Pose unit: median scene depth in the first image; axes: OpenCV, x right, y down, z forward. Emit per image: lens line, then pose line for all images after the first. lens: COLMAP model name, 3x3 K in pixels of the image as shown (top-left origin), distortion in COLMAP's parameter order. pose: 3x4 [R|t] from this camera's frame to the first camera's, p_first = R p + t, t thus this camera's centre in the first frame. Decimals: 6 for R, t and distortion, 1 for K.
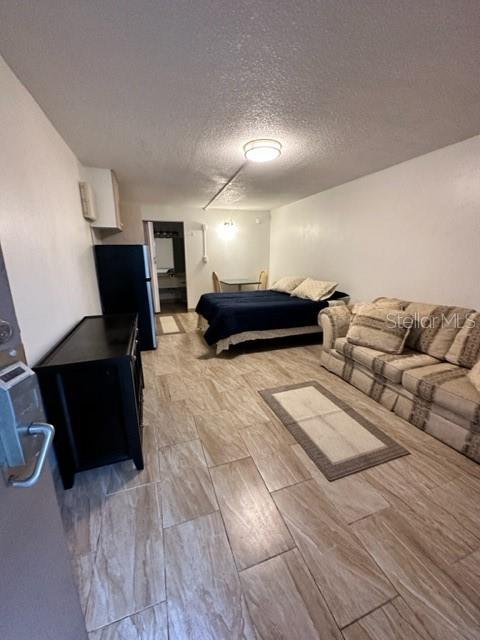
lens RADIAL K [[255.0, 0, 240.0], [0, 255.0, 320.0], [0, 0, 1]] dist [0.001373, 0.000330]
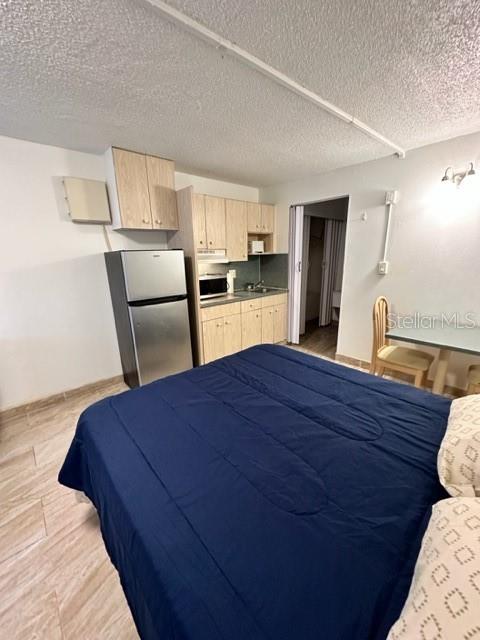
lens RADIAL K [[255.0, 0, 240.0], [0, 255.0, 320.0], [0, 0, 1]] dist [0.001373, 0.000330]
pose [[0.379726, 0.240259, -0.893355, 0.213926], [-0.207214, 0.963239, 0.170976, -0.178783], [0.901593, 0.120192, 0.415552, 0.600154]]
